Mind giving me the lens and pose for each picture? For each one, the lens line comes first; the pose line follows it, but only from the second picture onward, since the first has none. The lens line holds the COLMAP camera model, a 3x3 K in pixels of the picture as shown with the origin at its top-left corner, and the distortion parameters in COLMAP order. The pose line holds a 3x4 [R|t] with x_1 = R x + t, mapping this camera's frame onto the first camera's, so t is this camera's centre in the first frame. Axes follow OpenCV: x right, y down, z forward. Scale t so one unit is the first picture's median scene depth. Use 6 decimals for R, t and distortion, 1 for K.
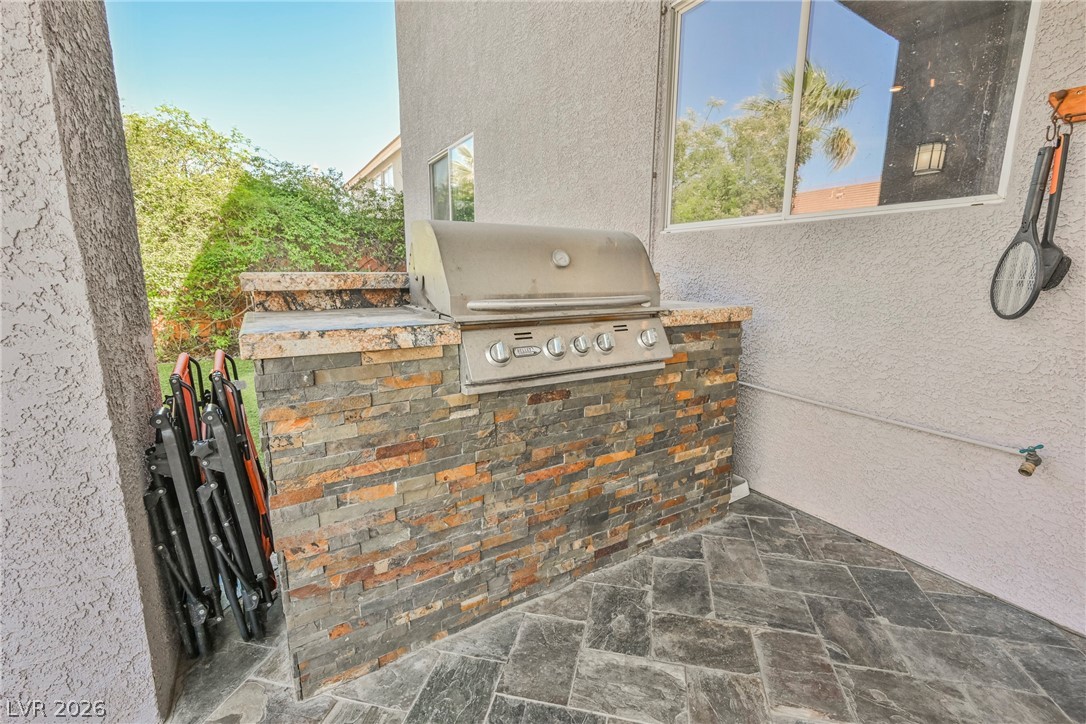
lens RADIAL K [[464.0, 0, 543.5], [0, 464.0, 362.8], [0, 0, 1]] dist [-0.000579, -0.000026]
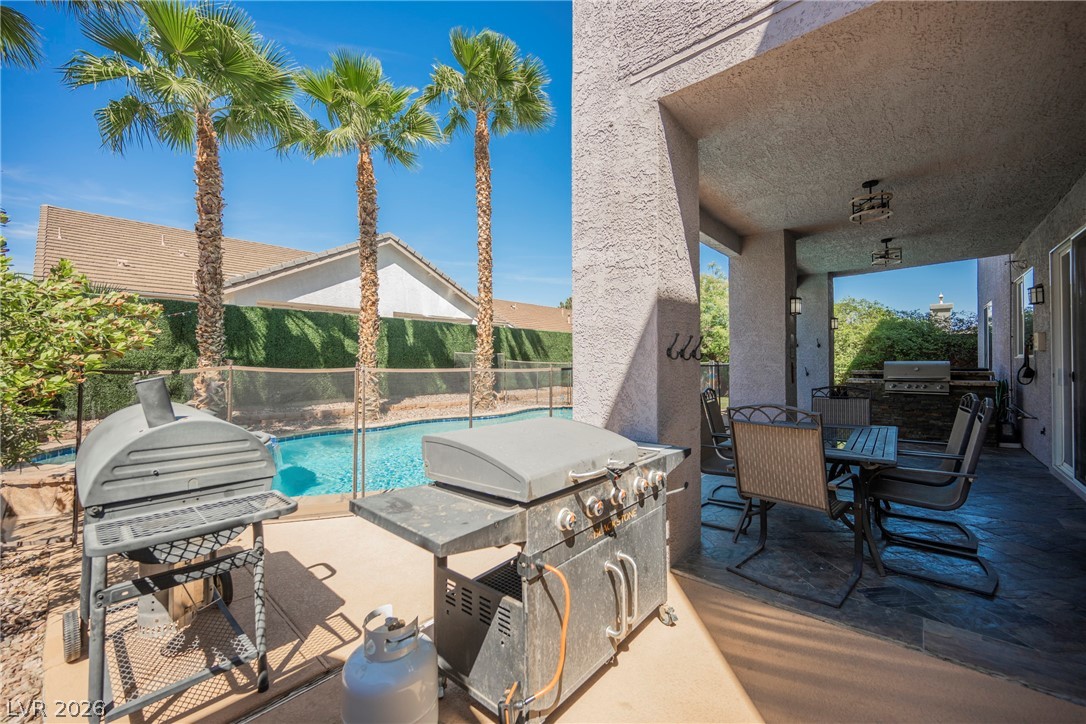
lens RADIAL K [[424.9, 0, 548.6], [0, 424.9, 362.5], [0, 0, 1]] dist [-0.003060, -0.000052]
pose [[0.302955, -0.007381, -0.952976, 2.730998], [-0.176601, 0.982216, -0.063750, 0.592188], [0.936499, 0.187610, 0.296264, -3.458804]]
